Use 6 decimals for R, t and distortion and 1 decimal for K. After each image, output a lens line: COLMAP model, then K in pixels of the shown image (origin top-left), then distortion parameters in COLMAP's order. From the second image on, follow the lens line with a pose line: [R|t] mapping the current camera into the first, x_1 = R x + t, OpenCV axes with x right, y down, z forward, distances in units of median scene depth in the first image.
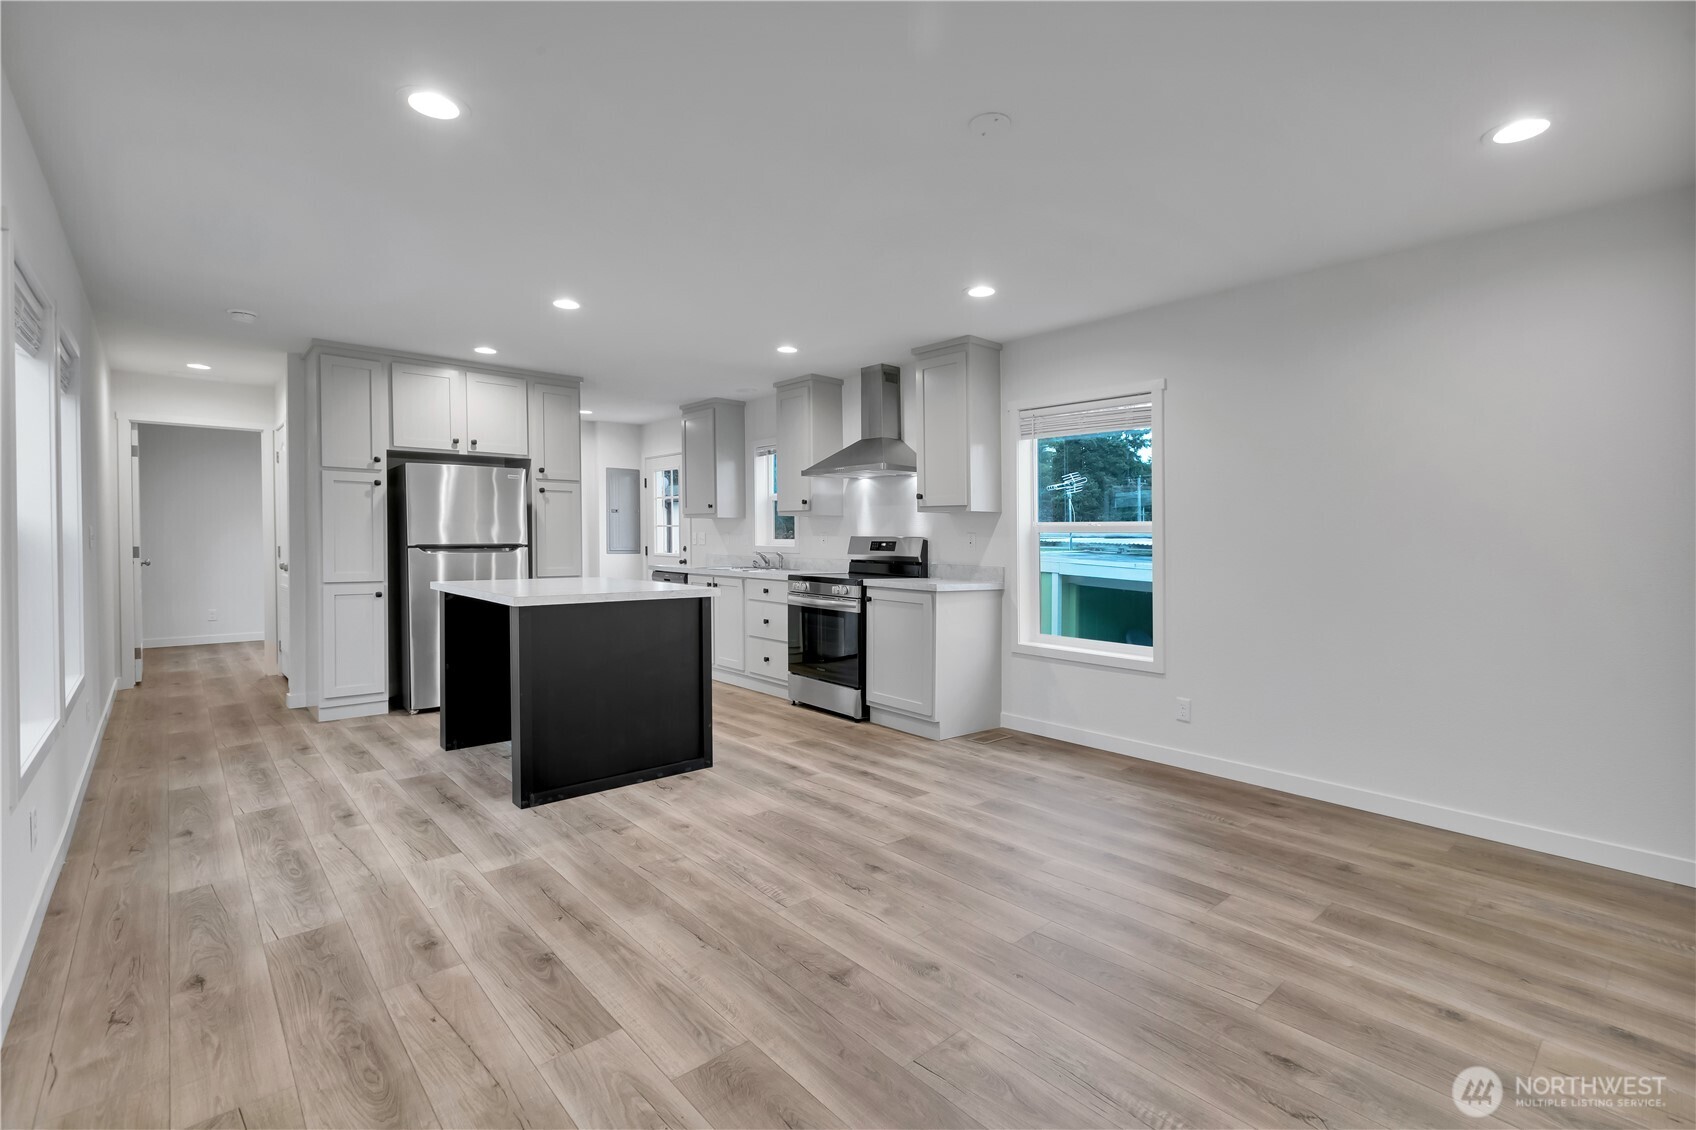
lens RADIAL K [[770.7, 0, 841.4], [0, 770.7, 552.2], [0, 0, 1]] dist [0.006328, -0.000504]
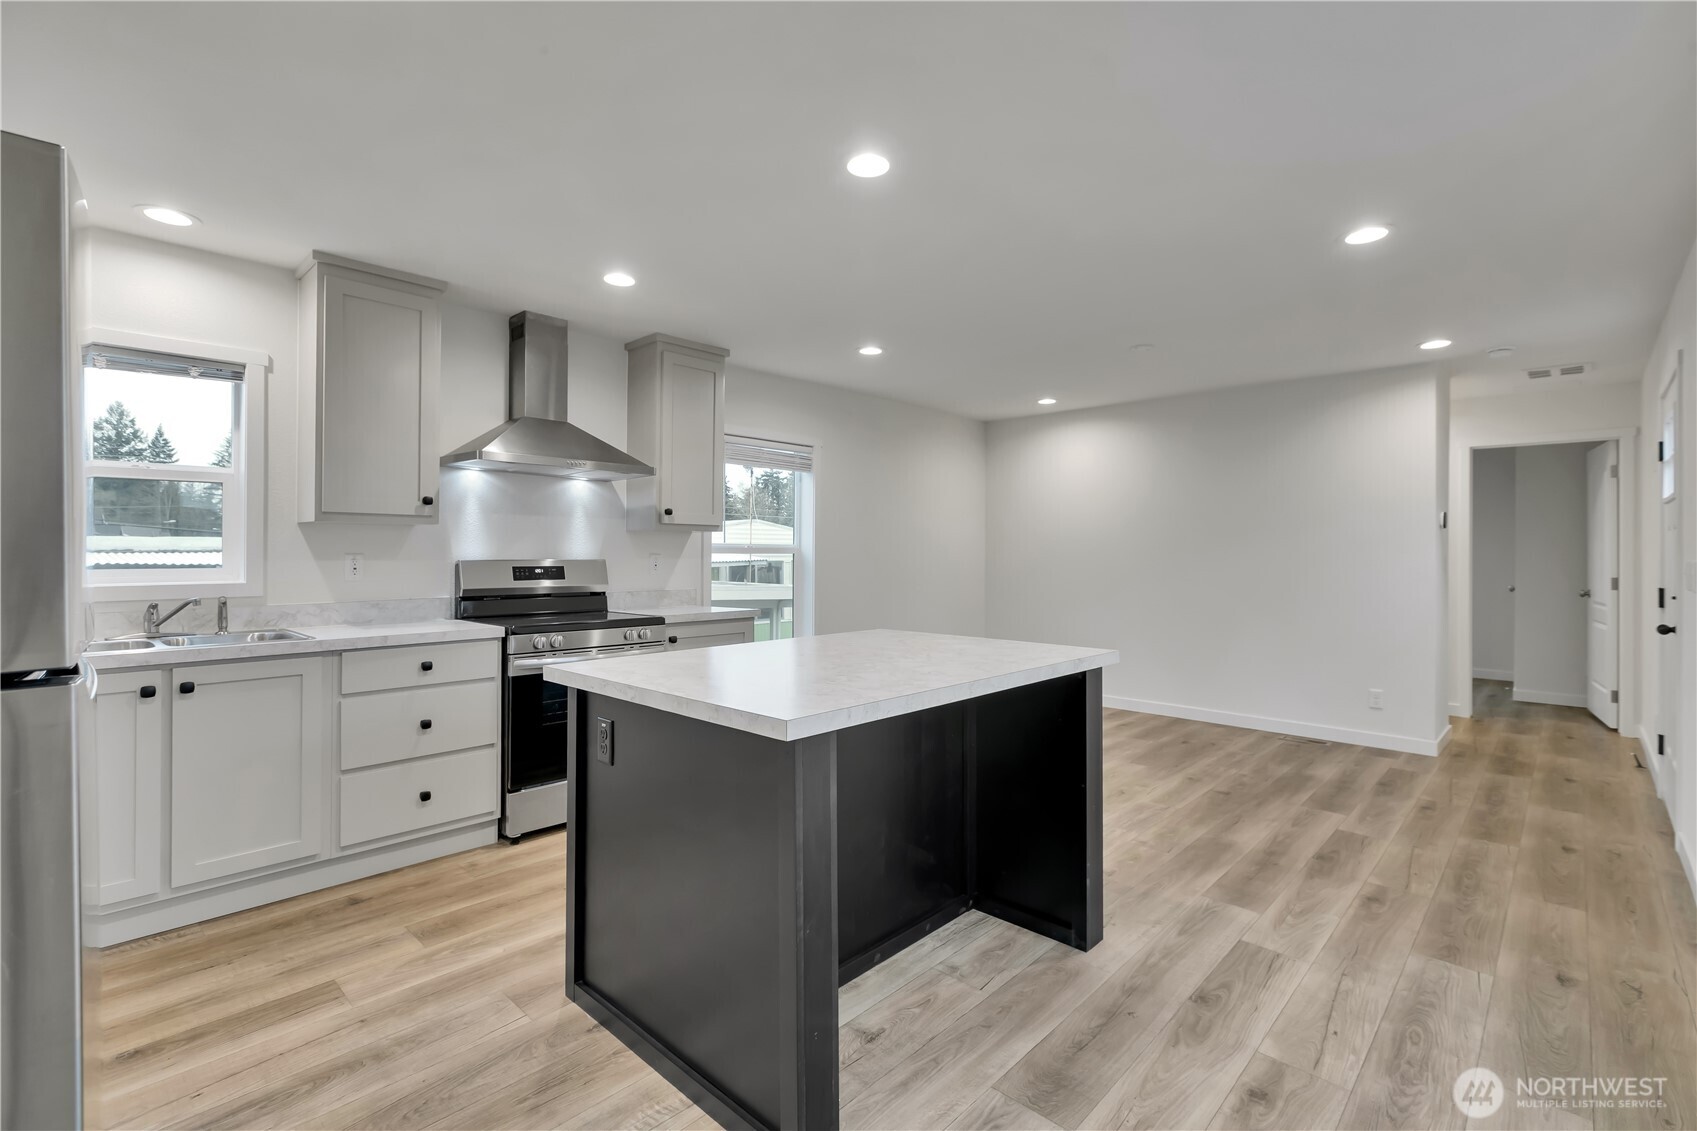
lens RADIAL K [[796.3, 0, 875.3], [0, 796.3, 527.6], [0, 0, 1]] dist [0.008776, -0.004277]
pose [[-0.134595, 0.029265, 0.990468, -0.770523], [0.021144, 0.999421, -0.026656, -0.026206], [-0.990675, 0.017355, -0.135136, 0.882413]]
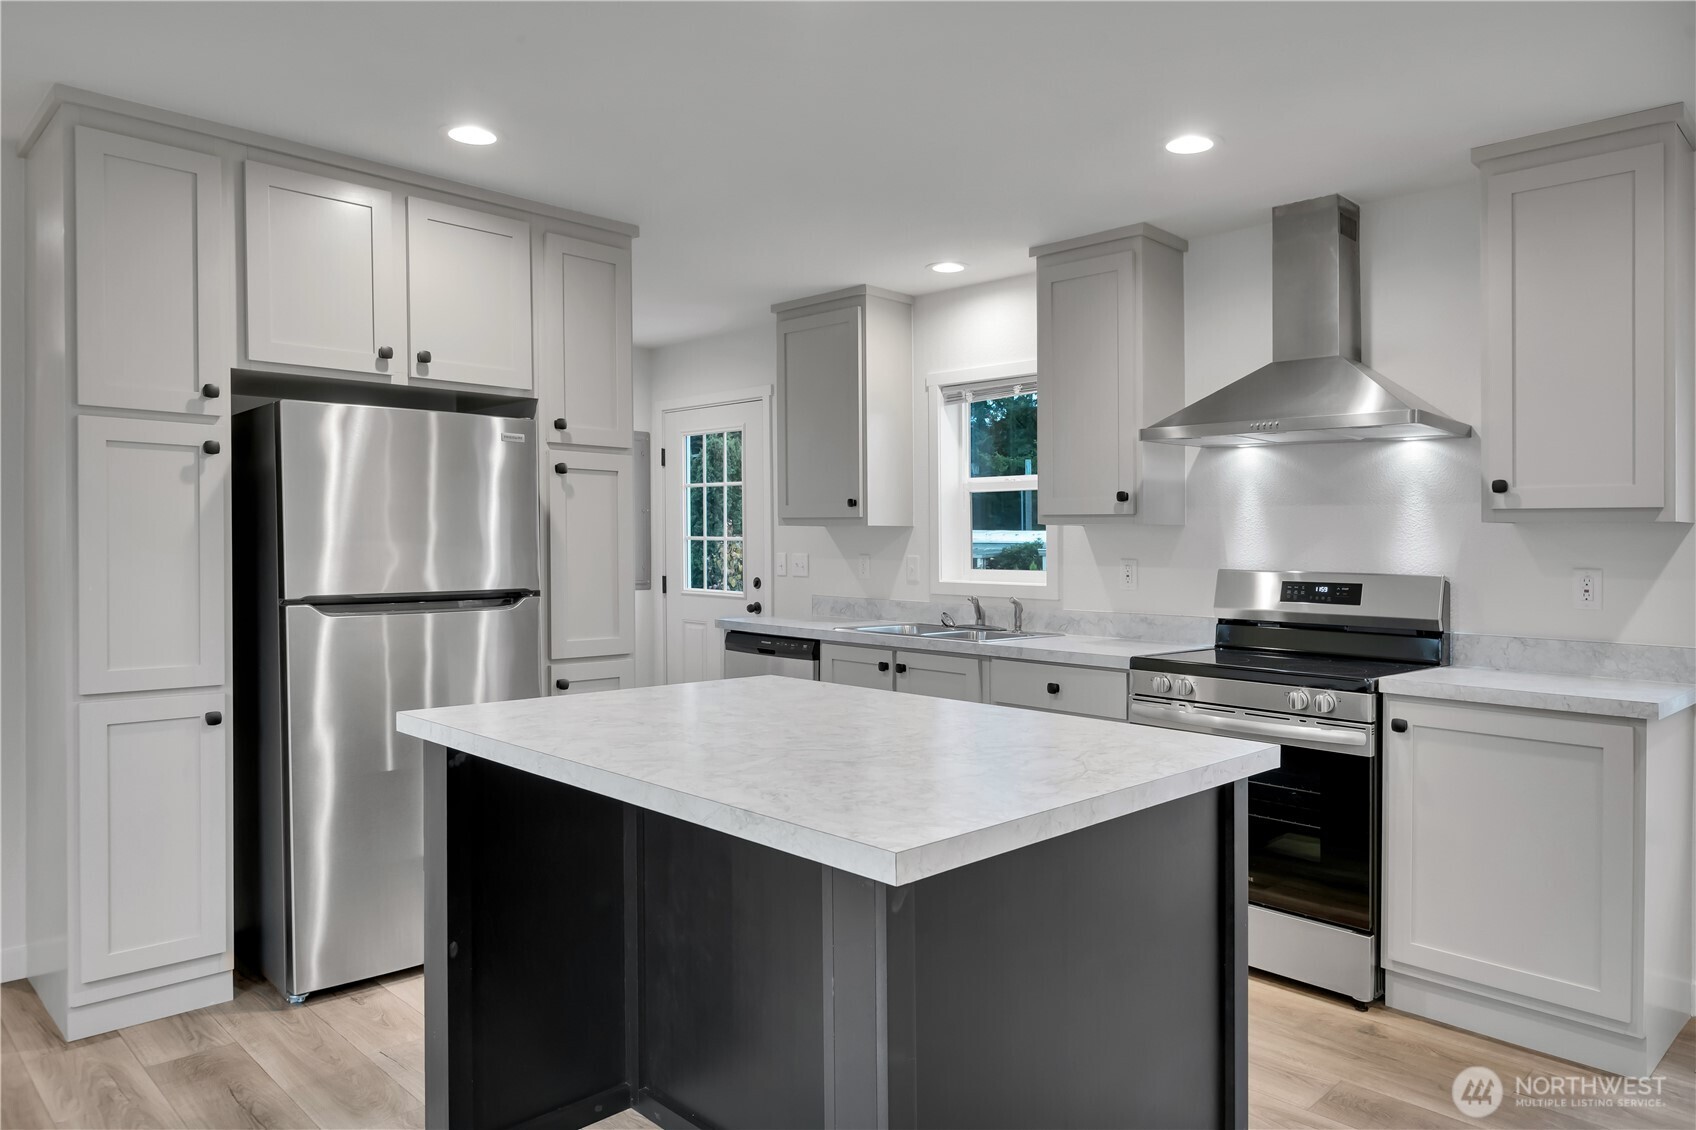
lens RADIAL K [[1091.5, 0, 842.6], [0, 1091.5, 559.6], [0, 0, 1]] dist [-0.020831, 0.009696]
pose [[0.998483, 0.000366, 0.055051, -0.296519], [-0.000078, 0.999986, -0.005244, -0.027085], [-0.055052, 0.005232, 0.998470, 0.404905]]
